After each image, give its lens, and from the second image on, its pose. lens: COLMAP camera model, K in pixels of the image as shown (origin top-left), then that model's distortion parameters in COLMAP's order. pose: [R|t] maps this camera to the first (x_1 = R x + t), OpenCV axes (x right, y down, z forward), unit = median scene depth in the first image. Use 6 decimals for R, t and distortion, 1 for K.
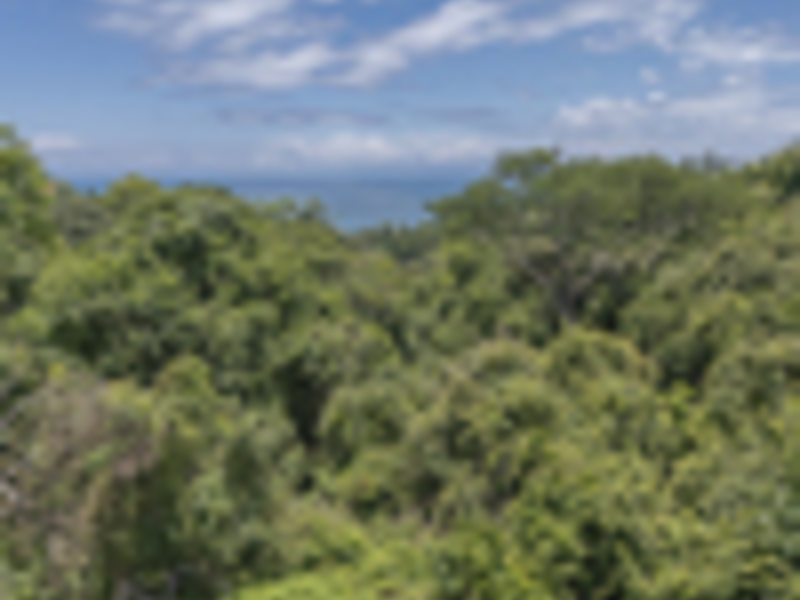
lens RADIAL K [[798.5, 0, 400.0], [0, 798.5, 300.0], [0, 0, 1]] dist [0.100970, -0.125257]
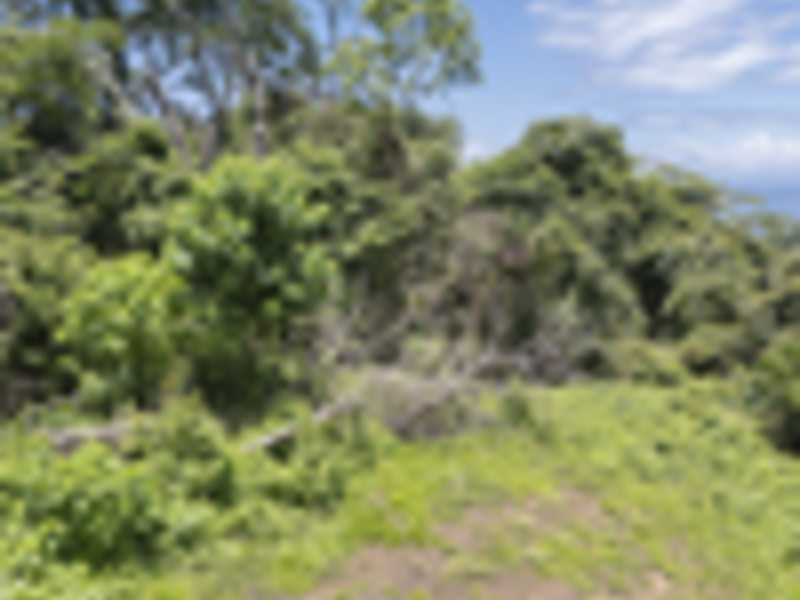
lens RADIAL K [[798.5, 0, 400.0], [0, 798.5, 300.0], [0, 0, 1]] dist [0.100970, -0.125257]
pose [[0.887209, 0.085289, -0.453415, 0.091011], [-0.091872, 0.995742, 0.007536, 0.172983], [0.452128, 0.034970, 0.891268, -0.227053]]
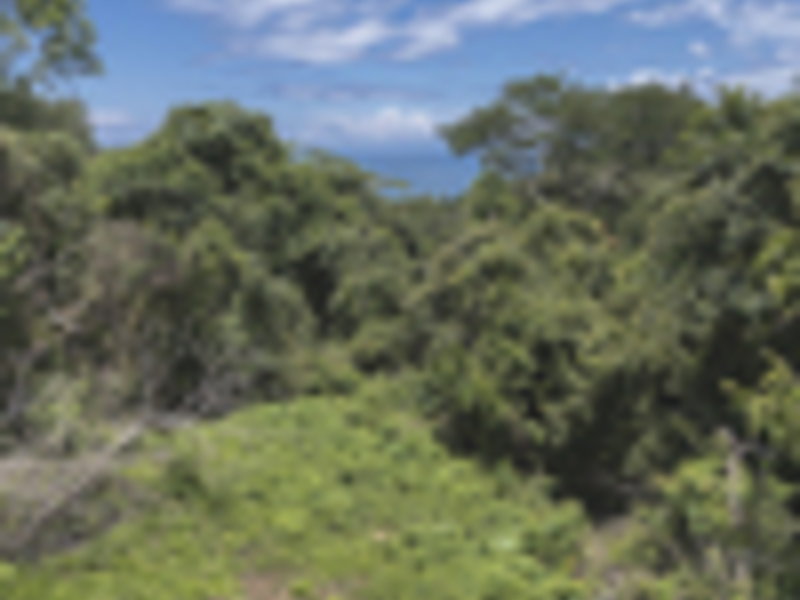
lens RADIAL K [[798.5, 0, 400.0], [0, 798.5, 300.0], [0, 0, 1]] dist [0.100970, -0.125257]
pose [[0.998339, 0.011040, -0.056545, 0.062144], [-0.009818, 0.999713, 0.021847, 0.124468], [0.056769, -0.021255, 0.998161, -0.129381]]
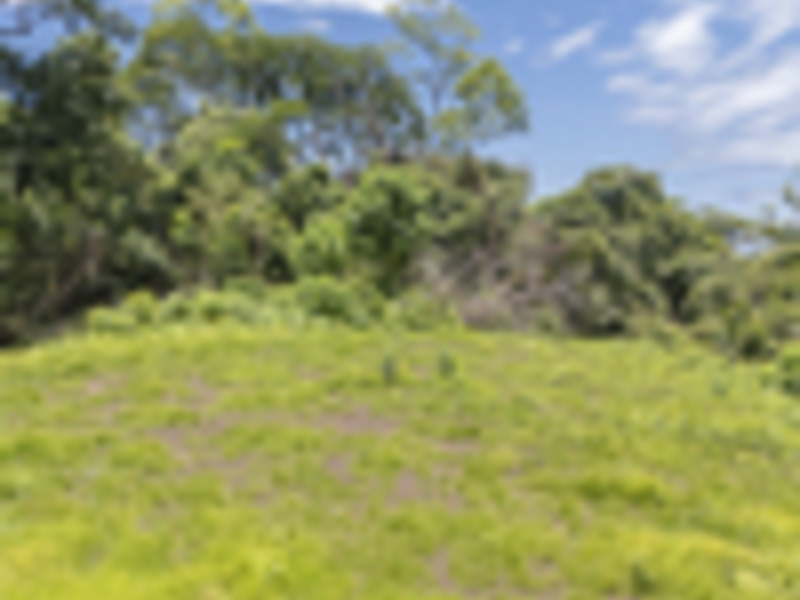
lens RADIAL K [[798.5, 0, 400.0], [0, 798.5, 300.0], [0, 0, 1]] dist [0.100970, -0.125257]
pose [[0.822317, 0.049481, -0.566874, 0.322787], [-0.111283, 0.990960, -0.074931, 0.322576], [0.558041, 0.124701, 0.820390, -0.567955]]
